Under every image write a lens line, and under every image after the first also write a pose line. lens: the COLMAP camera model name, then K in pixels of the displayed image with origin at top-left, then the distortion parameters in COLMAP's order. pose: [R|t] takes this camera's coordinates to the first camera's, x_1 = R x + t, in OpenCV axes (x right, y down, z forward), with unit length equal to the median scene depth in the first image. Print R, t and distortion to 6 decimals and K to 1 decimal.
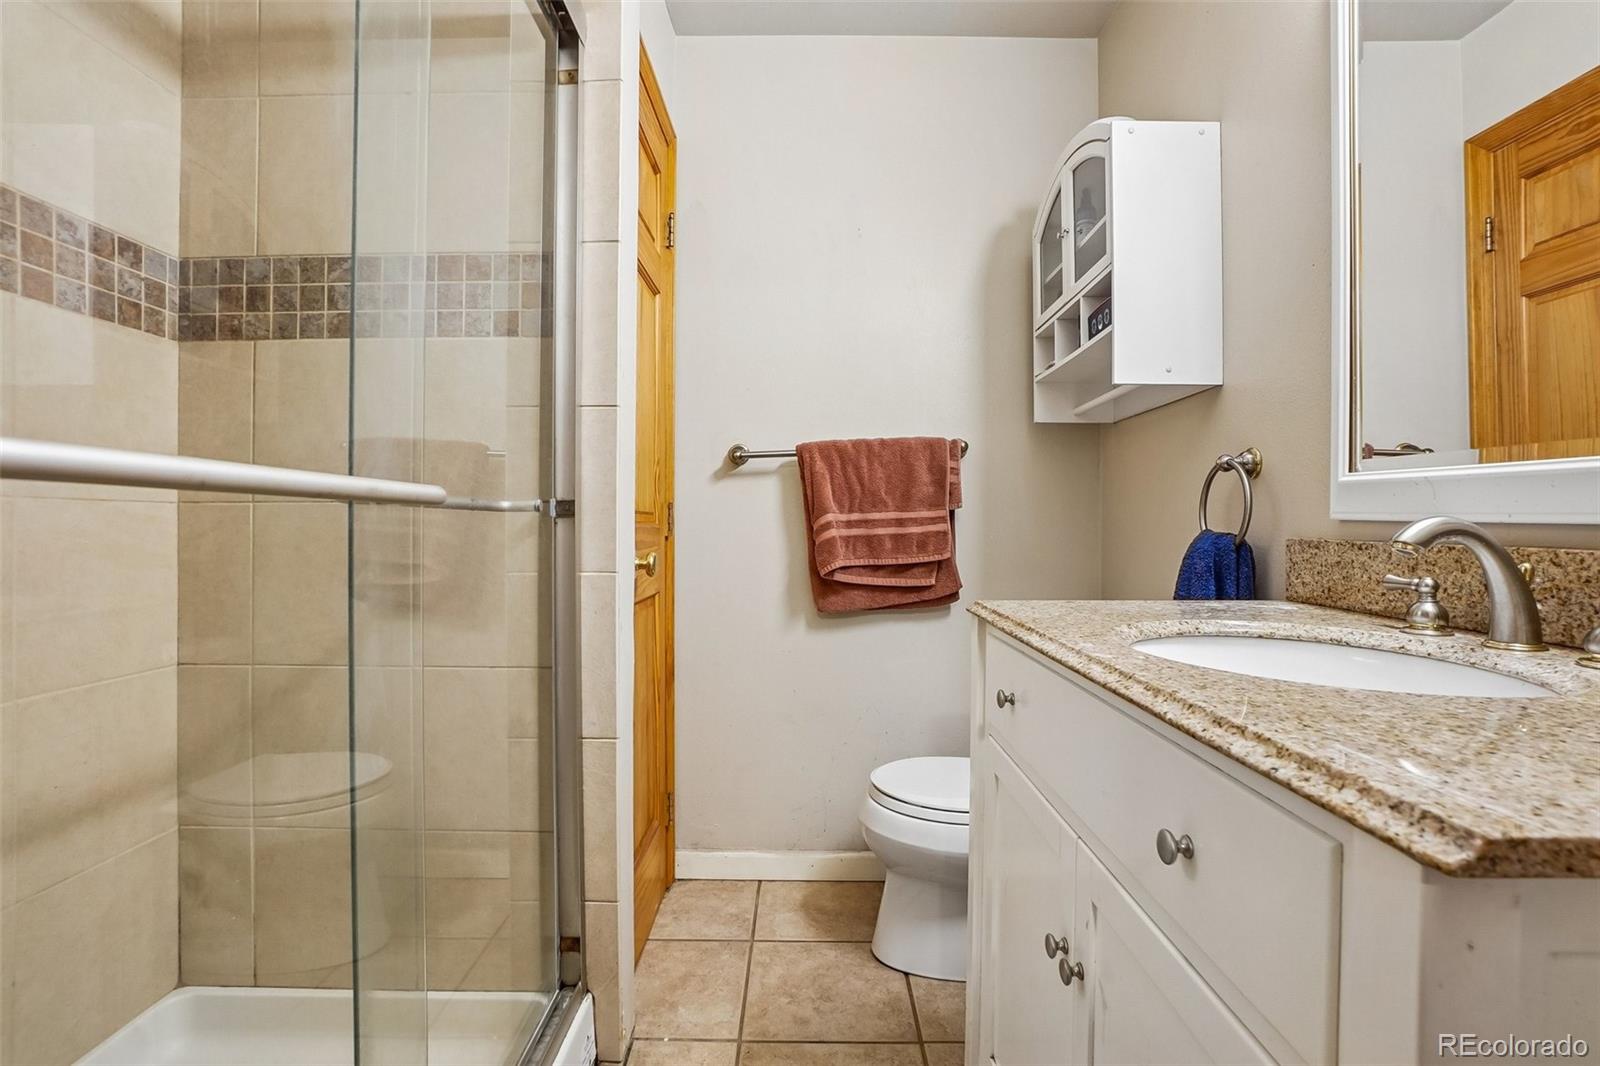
lens RADIAL K [[783.0, 0, 801.5], [0, 783.0, 527.2], [0, 0, 1]] dist [-0.052532, 0.024748]
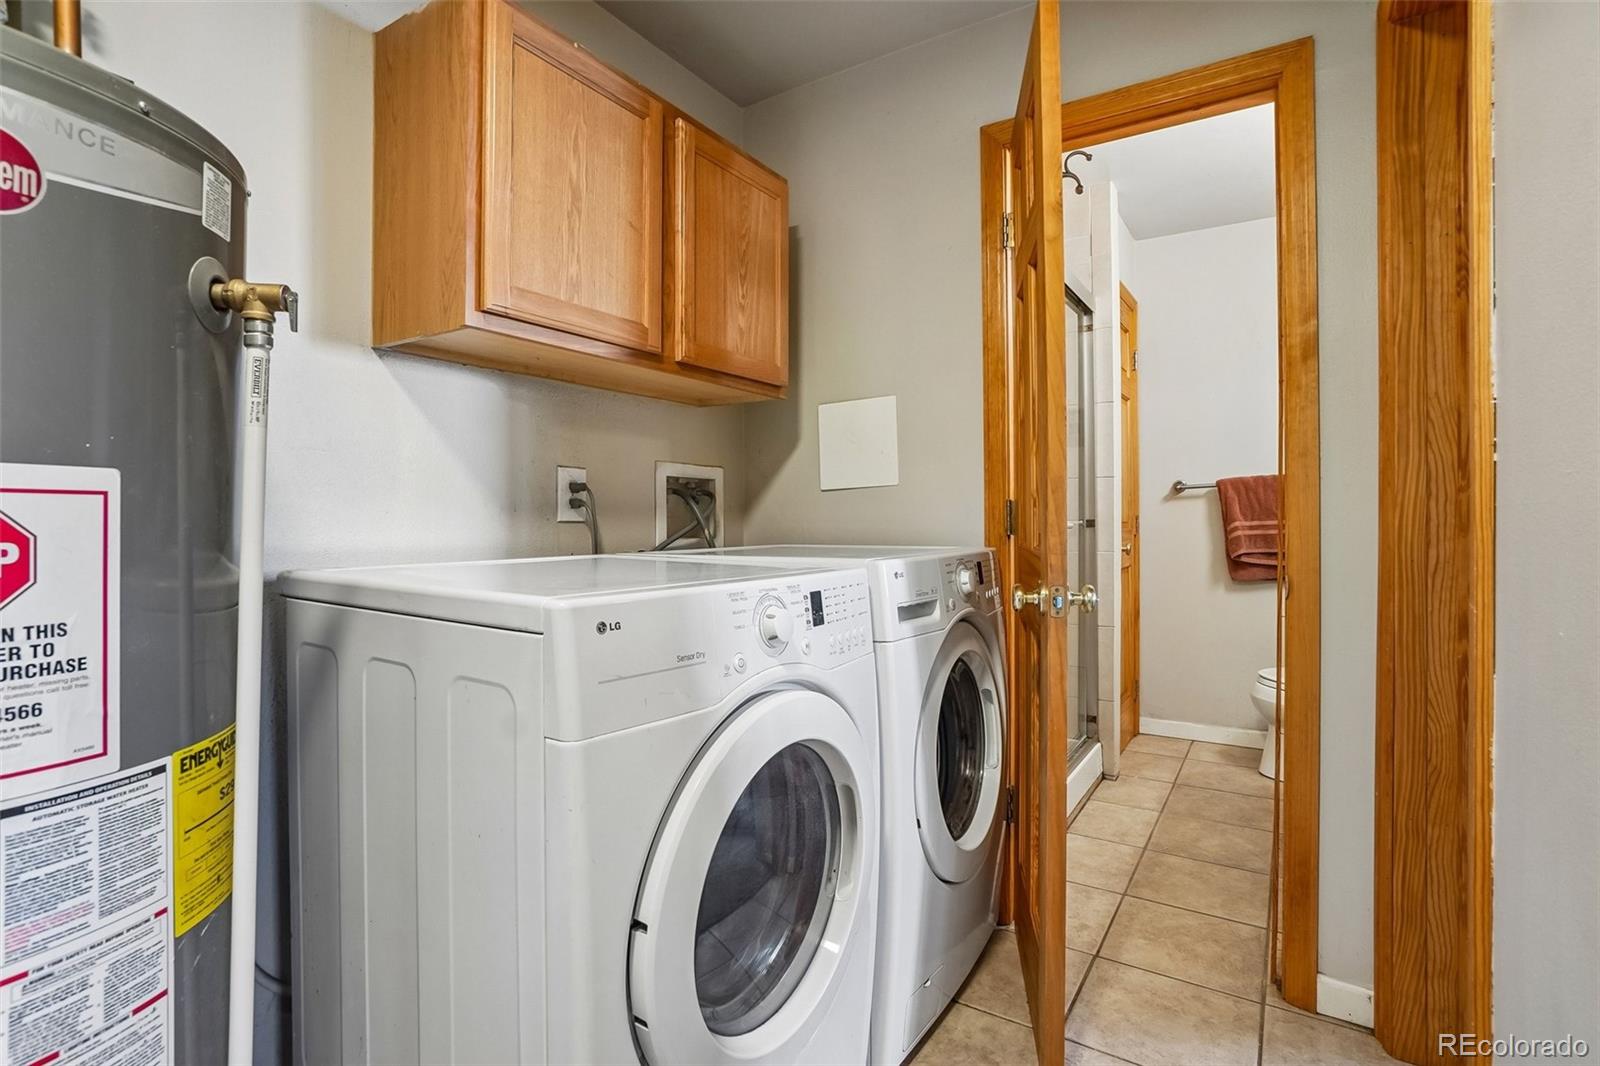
lens RADIAL K [[783.0, 0, 801.5], [0, 783.0, 527.2], [0, 0, 1]] dist [-0.052532, 0.024748]
pose [[0.847346, -0.003460, -0.531030, 0.122130], [0.007491, 0.999957, 0.005438, -0.020987], [0.530988, -0.008586, 0.847336, -0.903046]]
